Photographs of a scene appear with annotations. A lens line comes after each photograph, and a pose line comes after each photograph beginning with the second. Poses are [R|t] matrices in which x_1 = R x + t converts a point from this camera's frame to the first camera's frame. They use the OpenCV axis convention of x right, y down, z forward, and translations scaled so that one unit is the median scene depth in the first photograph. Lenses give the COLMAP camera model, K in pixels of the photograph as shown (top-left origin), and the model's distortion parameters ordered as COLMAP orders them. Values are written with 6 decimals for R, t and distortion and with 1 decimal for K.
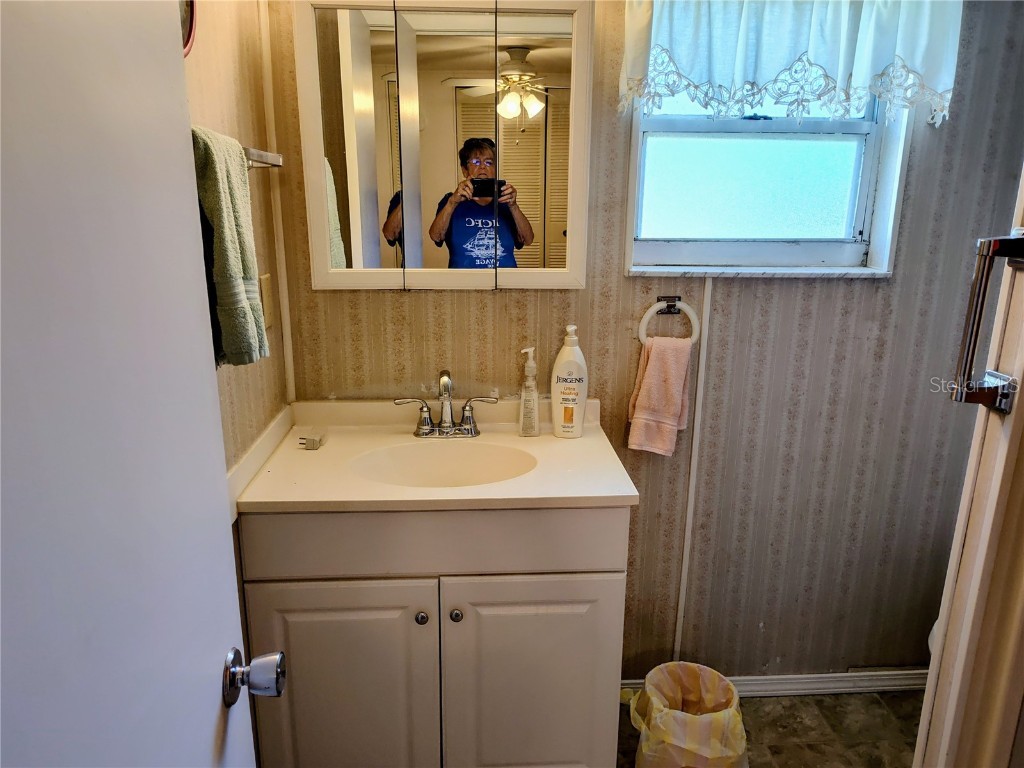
lens RADIAL K [[706.8, 0, 511.5], [0, 706.8, 384.2], [0, 0, 1]] dist [0.023348, -0.033509]
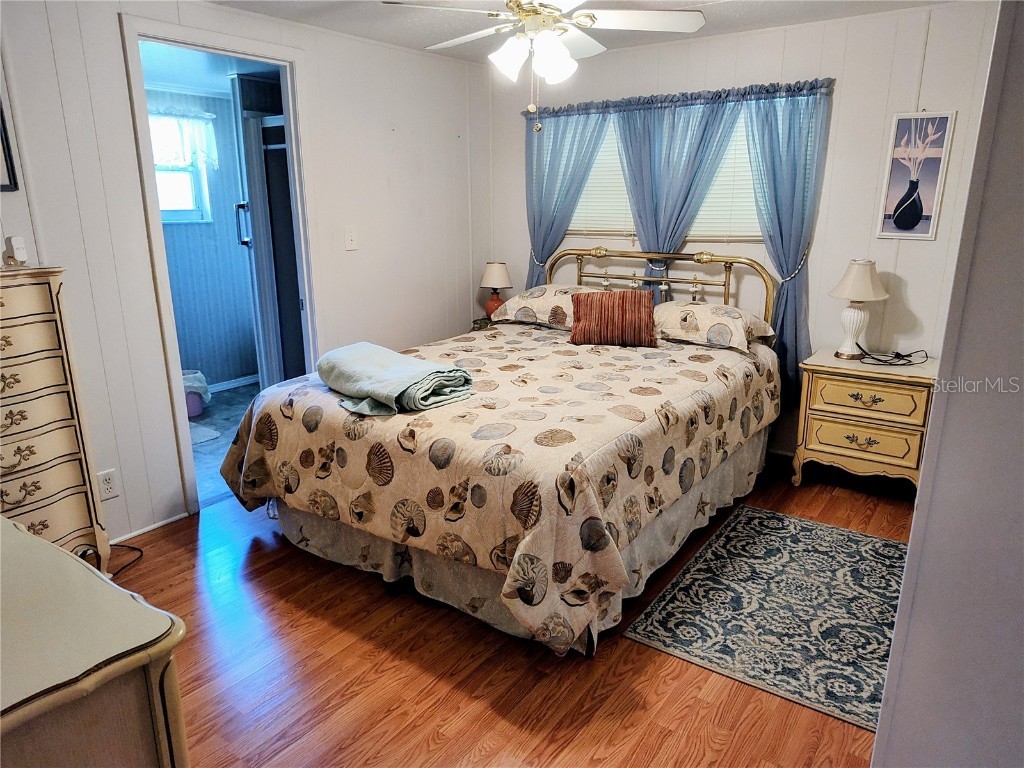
lens RADIAL K [[706.8, 0, 511.2], [0, 706.8, 384.3], [0, 0, 1]] dist [0.023348, -0.033509]
pose [[0.622153, -0.213404, 0.753249, -0.956647], [0.206702, 0.972768, 0.104868, 0.412183], [-0.755116, 0.090455, 0.649321, -1.607860]]
